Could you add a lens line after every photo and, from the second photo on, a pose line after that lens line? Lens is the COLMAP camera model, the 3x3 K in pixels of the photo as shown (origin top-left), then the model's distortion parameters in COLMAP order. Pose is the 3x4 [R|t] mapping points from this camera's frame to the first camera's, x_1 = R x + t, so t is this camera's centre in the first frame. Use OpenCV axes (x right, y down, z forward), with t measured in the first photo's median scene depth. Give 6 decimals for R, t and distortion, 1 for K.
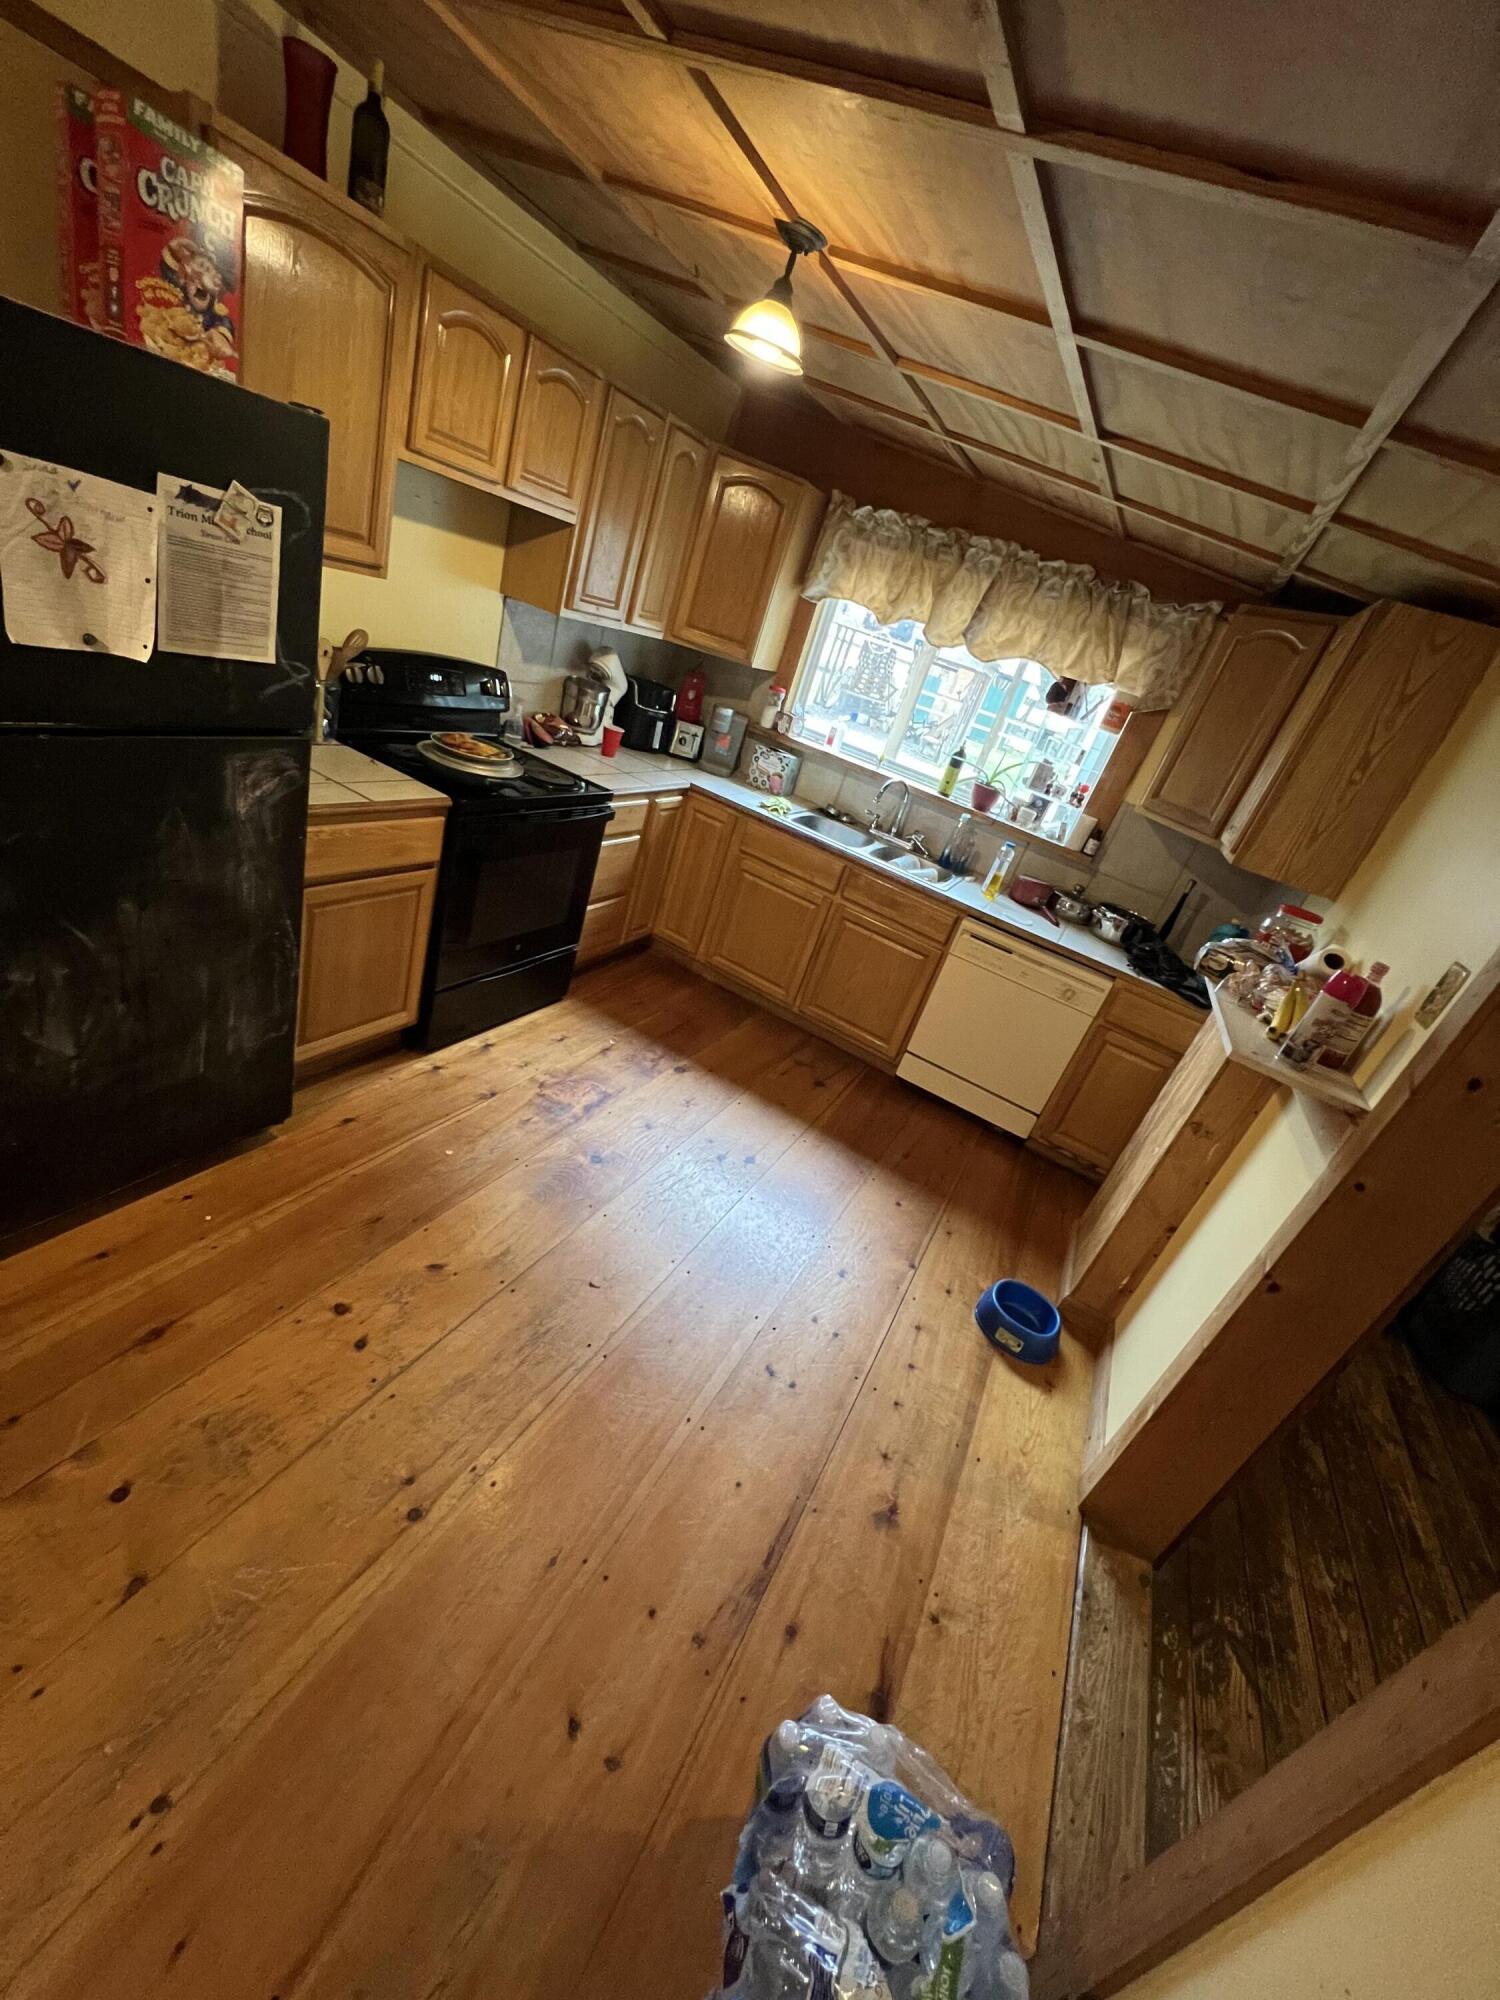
lens RADIAL K [[799.7, 0, 747.2], [0, 799.7, 1002.4], [0, 0, 1]] dist [-0.004293, -0.000680]
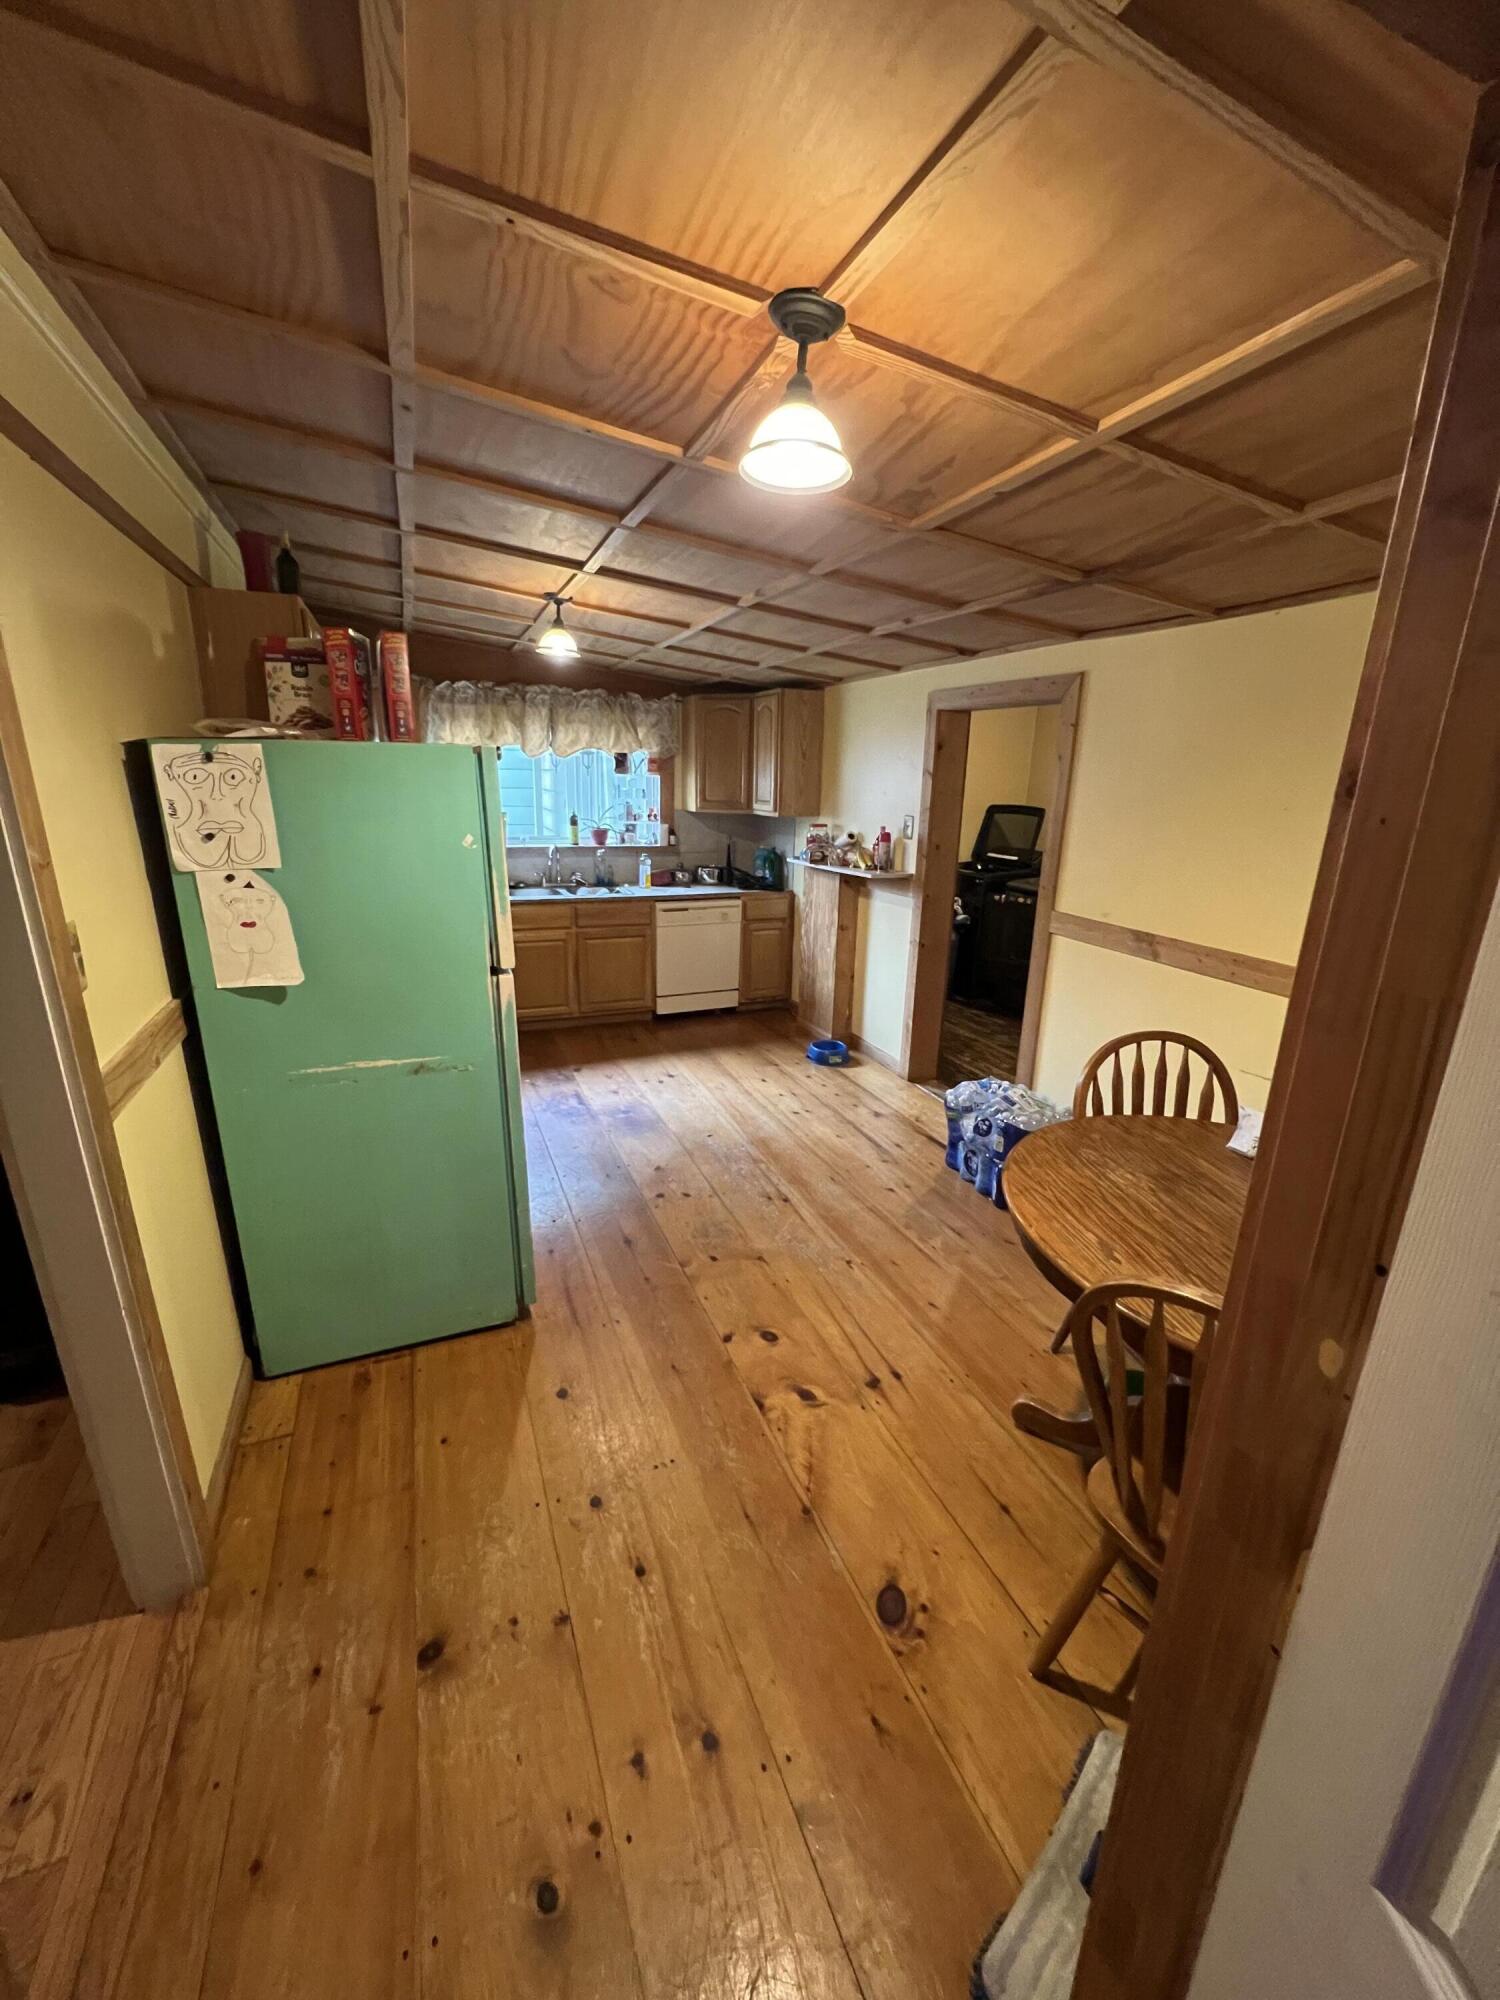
lens RADIAL K [[799.7, 0, 746.4], [0, 799.7, 1007.9], [0, 0, 1]] dist [-0.004293, -0.000680]
pose [[0.617333, -0.474085, 0.627808, -0.714319], [0.490941, 0.855724, 0.163444, -0.094274], [-0.614717, 0.207317, 0.761014, -0.307345]]
